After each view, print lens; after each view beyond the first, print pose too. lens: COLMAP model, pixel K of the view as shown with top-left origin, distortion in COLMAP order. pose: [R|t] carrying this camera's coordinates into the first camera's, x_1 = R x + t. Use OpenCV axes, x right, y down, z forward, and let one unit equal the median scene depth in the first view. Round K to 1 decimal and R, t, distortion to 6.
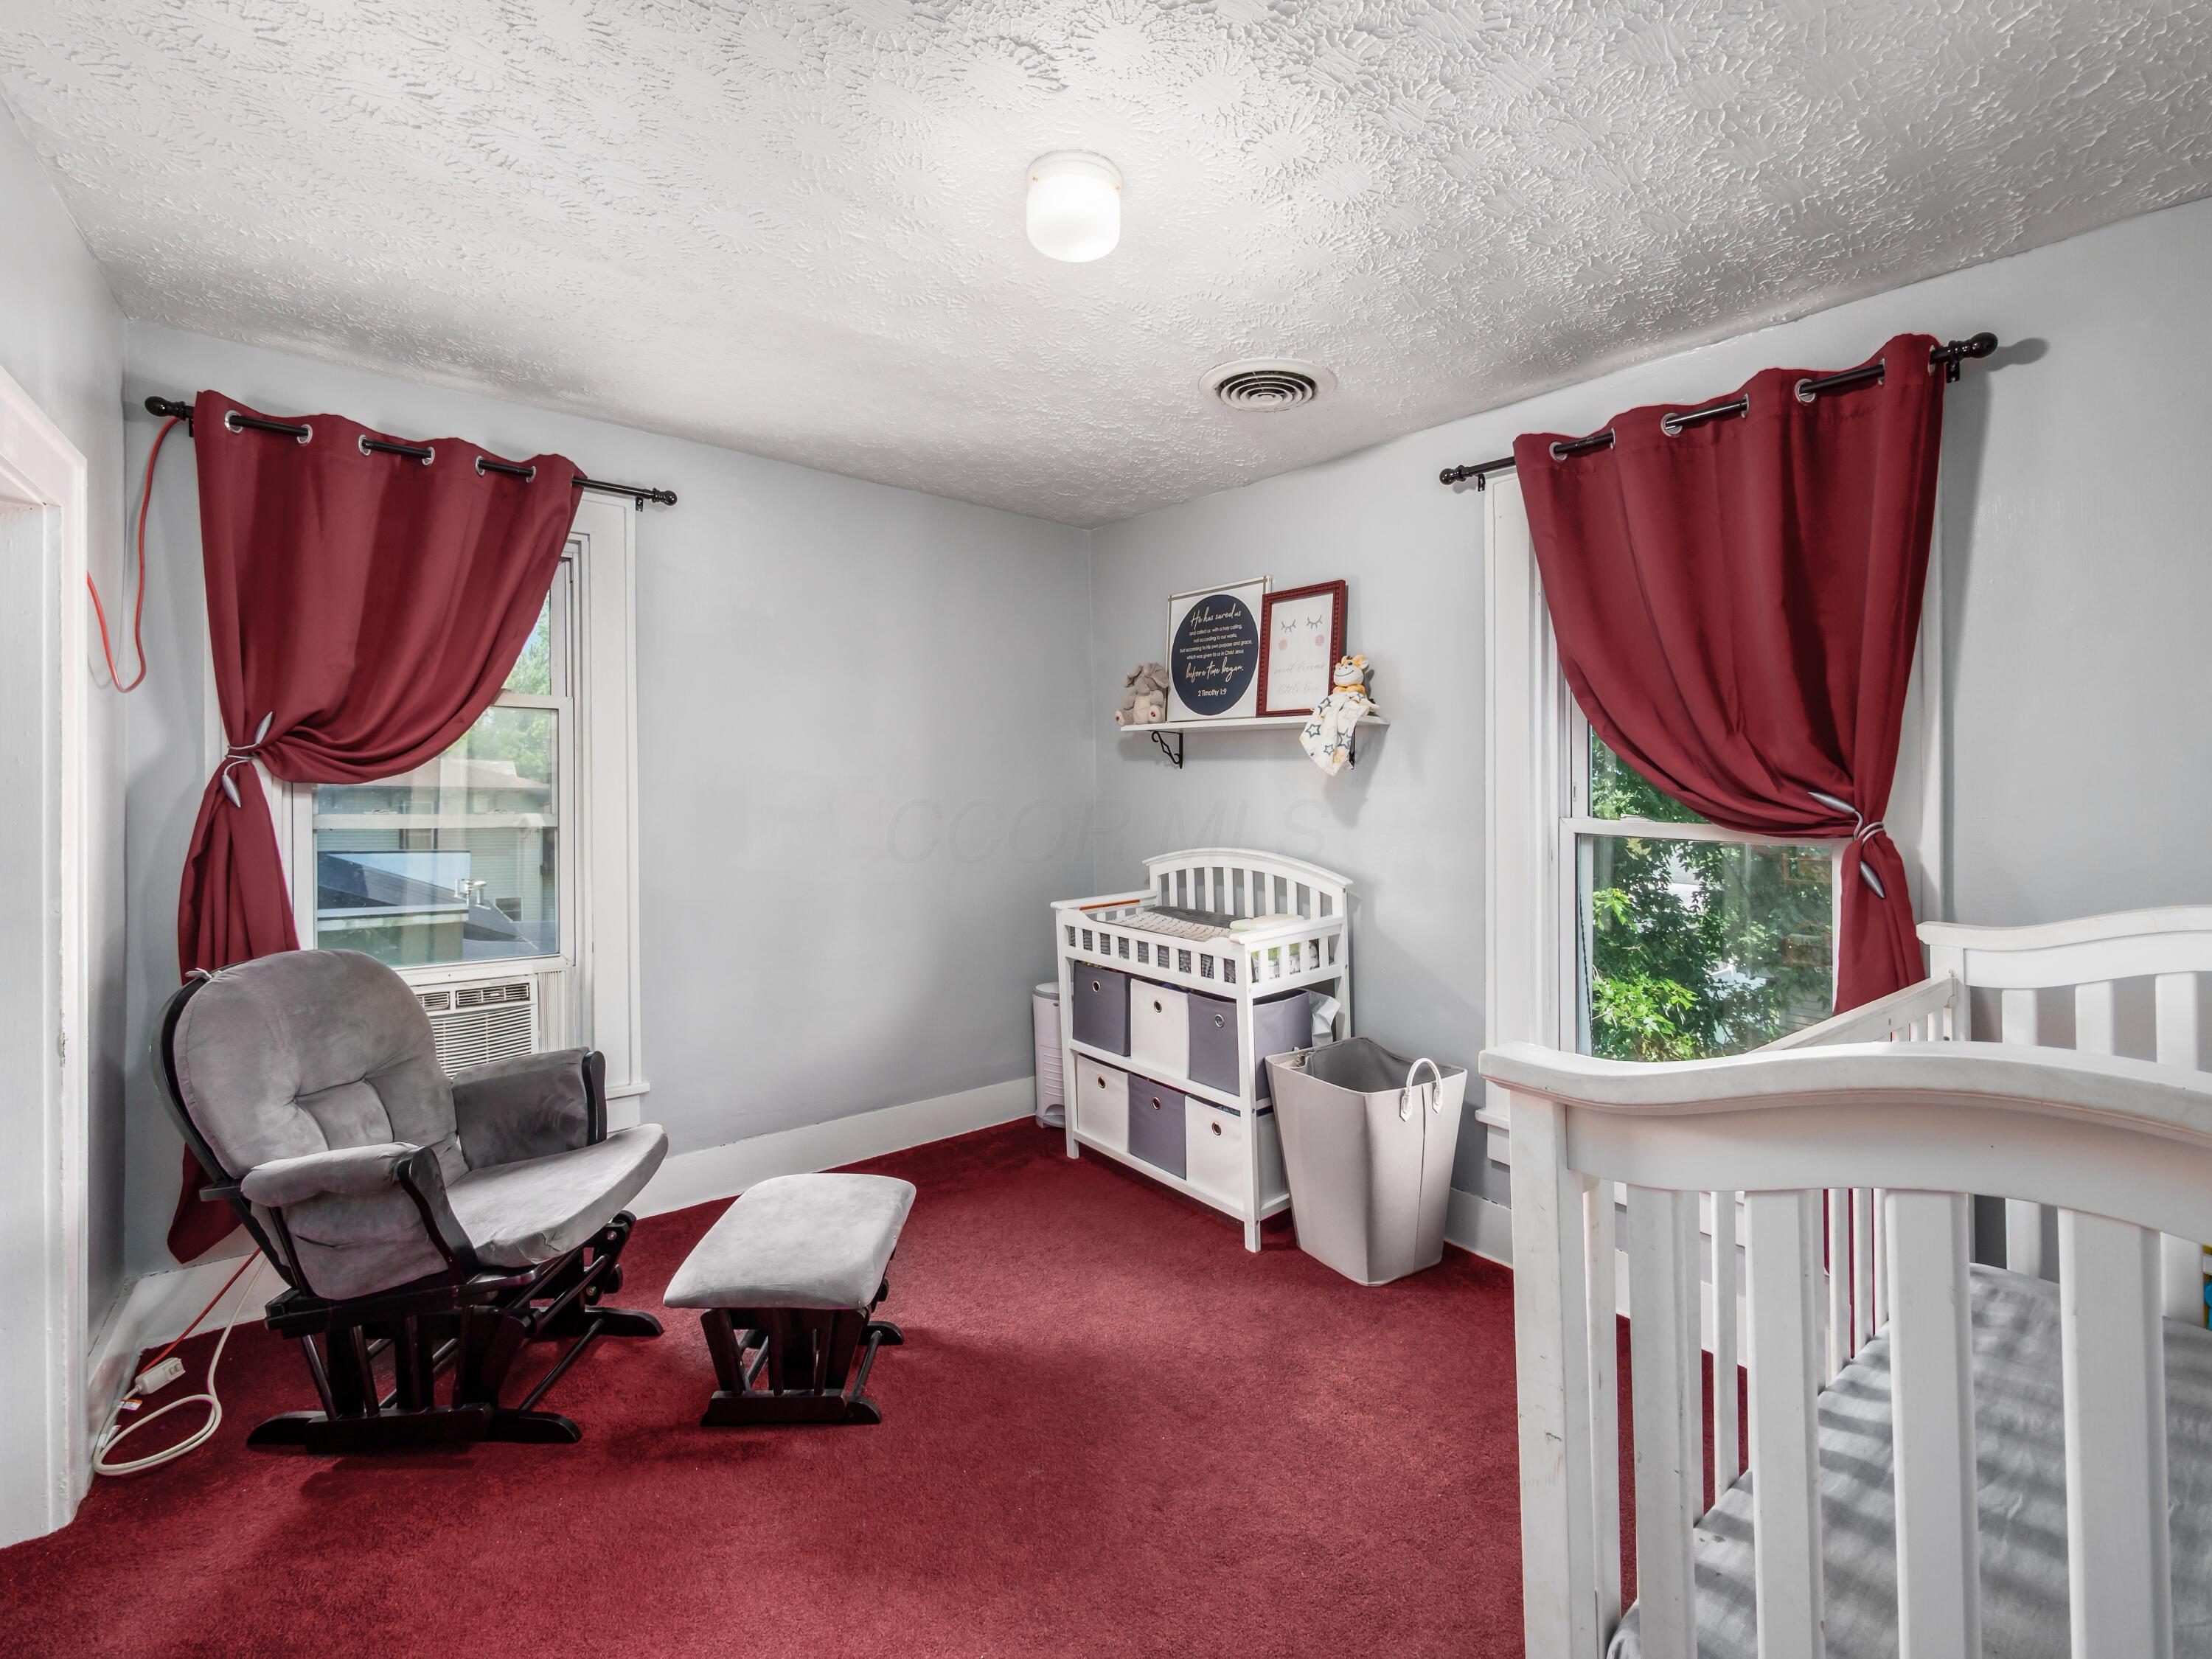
lens RADIAL K [[955.8, 0, 1097.2], [0, 955.8, 815.2], [0, 0, 1]] dist [-0.002123, 0.000319]
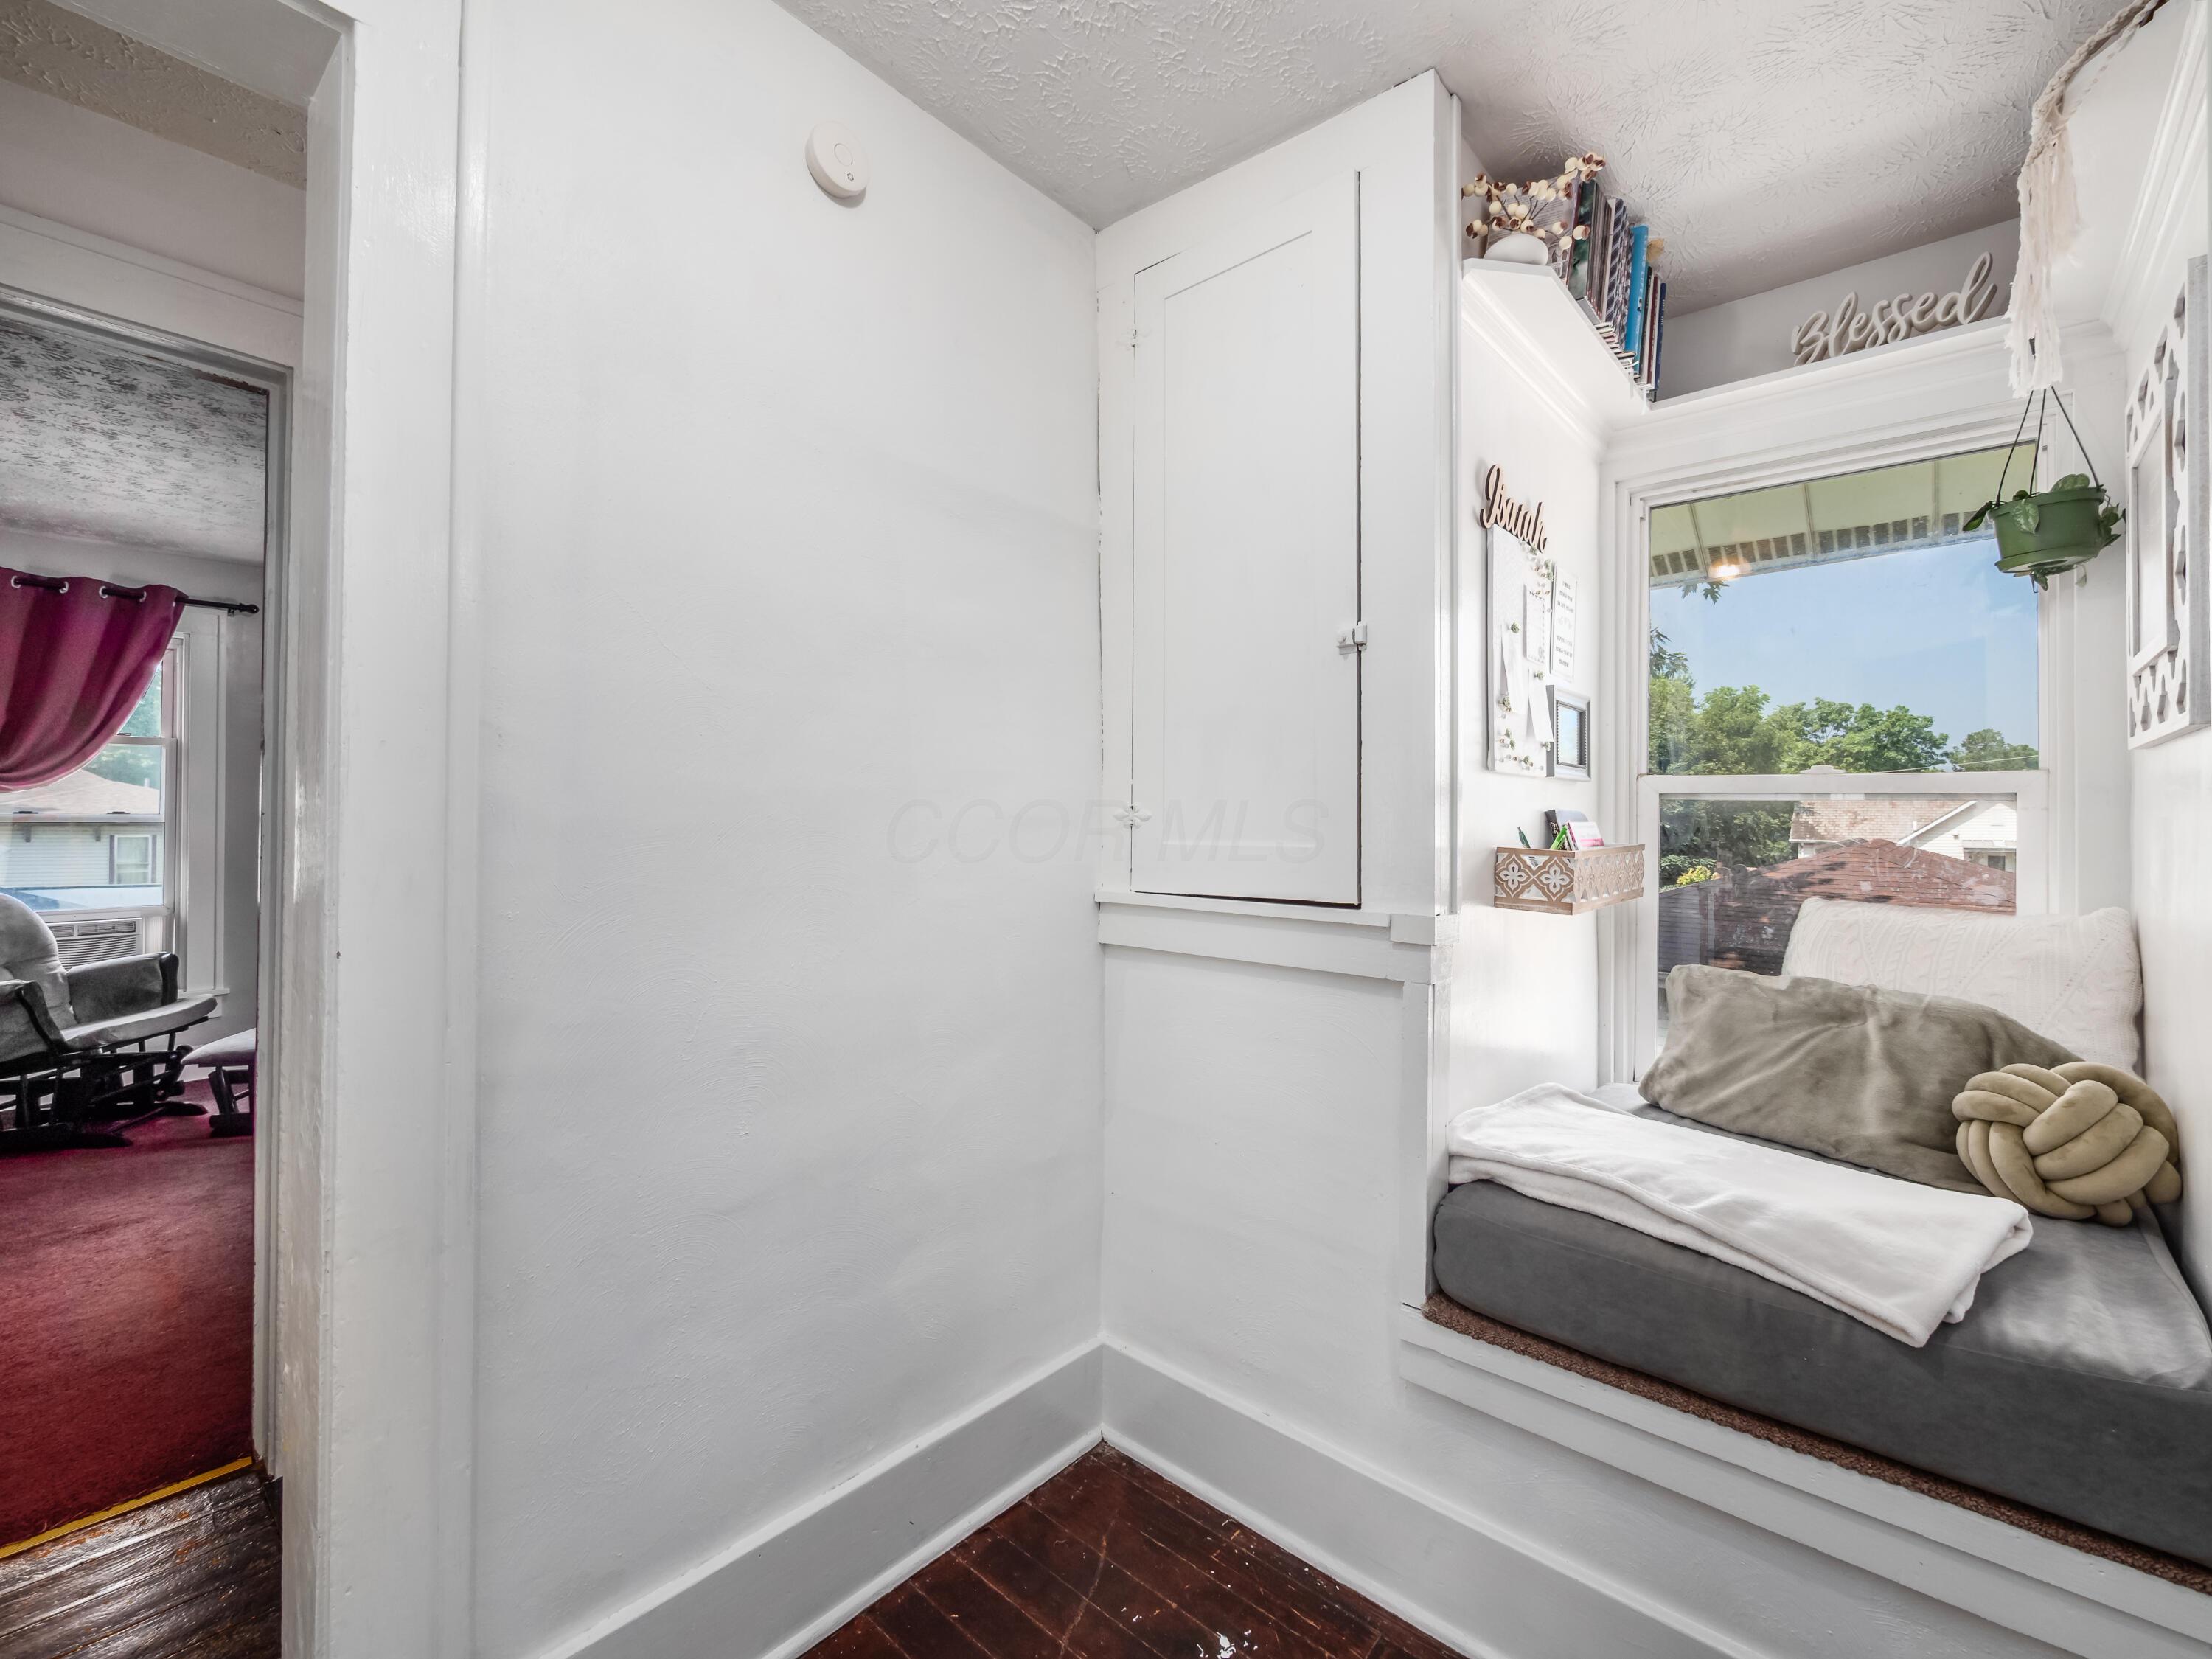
lens RADIAL K [[955.8, 0, 1102.6], [0, 955.8, 809.9], [0, 0, 1]] dist [-0.002123, 0.000319]
pose [[0.986141, -0.012937, 0.165405, 0.750493], [0.018294, 0.999355, -0.030906, 0.074486], [-0.164899, 0.033503, 0.985741, -0.851836]]
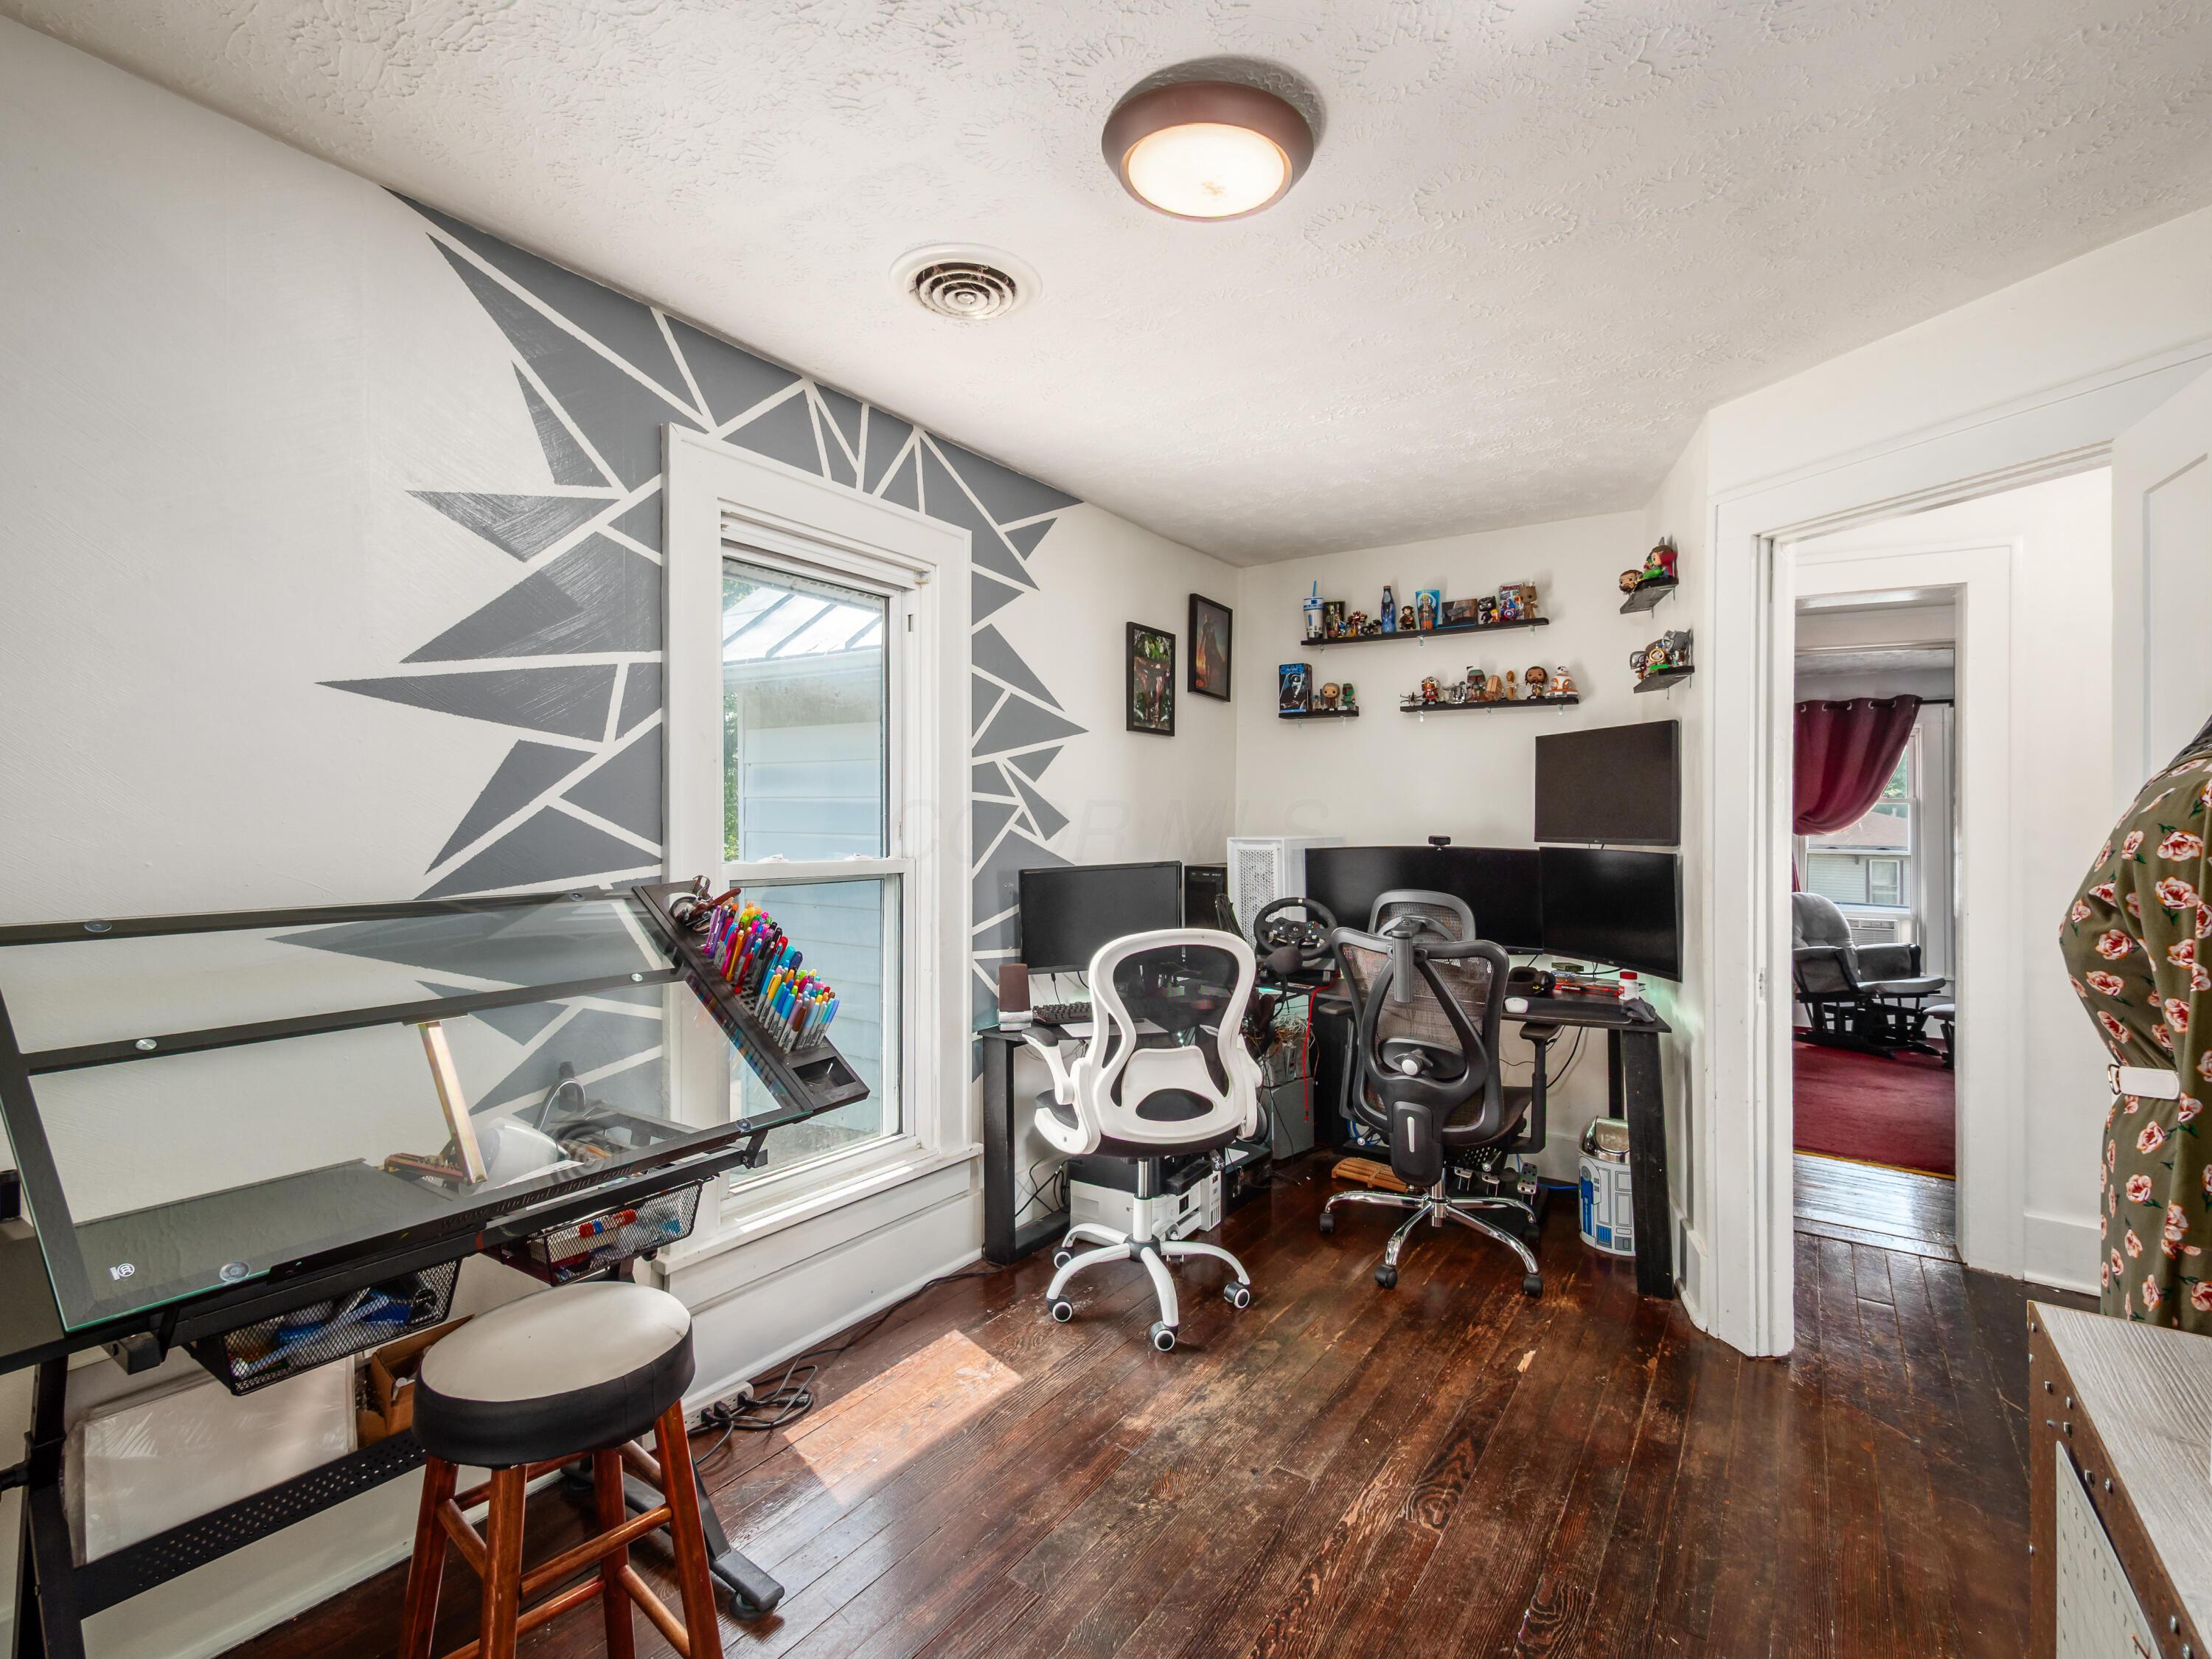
lens RADIAL K [[1025.1, 0, 1095.8], [0, 1025.1, 824.7], [0, 0, 1]] dist [0.005012, 0.000366]
pose [[0.285669, -0.028919, -0.957892, 1.347837], [-0.021559, 0.999098, -0.036593, 0.076569], [0.958086, 0.031105, 0.284788, -1.701485]]
